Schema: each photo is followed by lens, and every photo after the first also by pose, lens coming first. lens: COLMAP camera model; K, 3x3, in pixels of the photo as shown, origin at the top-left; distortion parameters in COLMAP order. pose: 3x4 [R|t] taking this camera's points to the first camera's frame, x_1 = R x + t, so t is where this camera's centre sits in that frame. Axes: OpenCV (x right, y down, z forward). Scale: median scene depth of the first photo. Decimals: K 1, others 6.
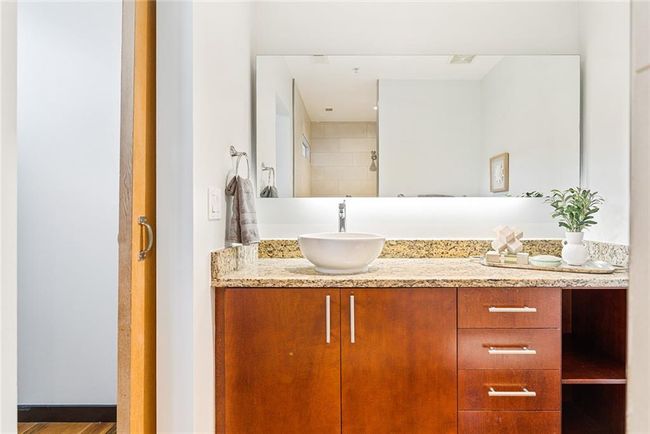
lens RADIAL K [[343.8, 0, 325.9], [0, 343.8, 212.0], [0, 0, 1]] dist [-0.013289, 0.000141]
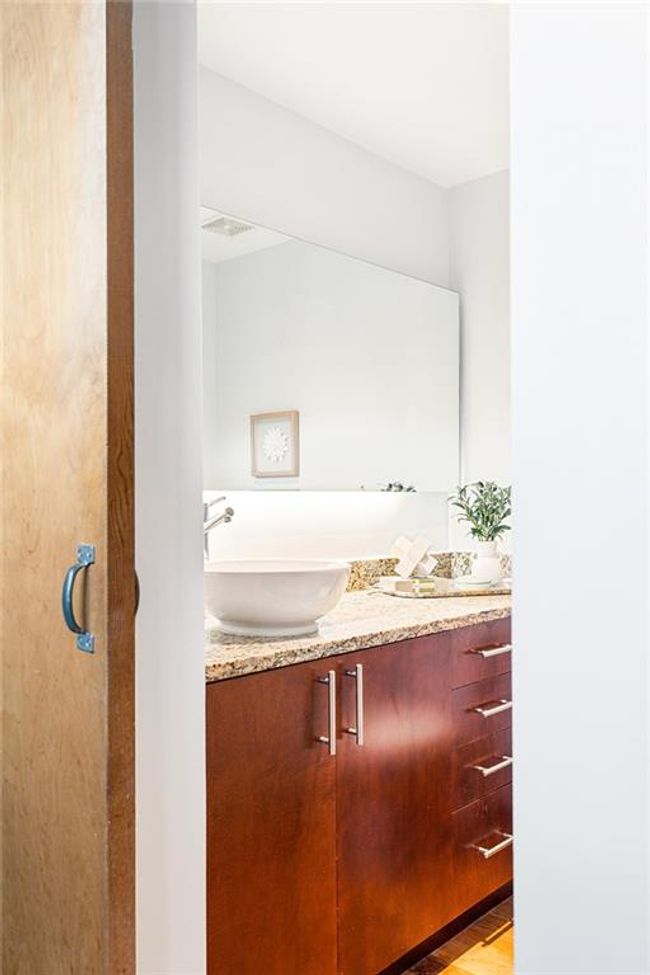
lens RADIAL K [[797.3, 0, 324.5], [0, 797.3, 491.8], [0, 0, 1]] dist [-0.003827, -0.004455]
pose [[0.669841, 0.006236, 0.742479, -0.956582], [0.006227, 0.999882, -0.014016, -0.031632], [-0.742479, 0.014012, 0.669723, 0.126023]]
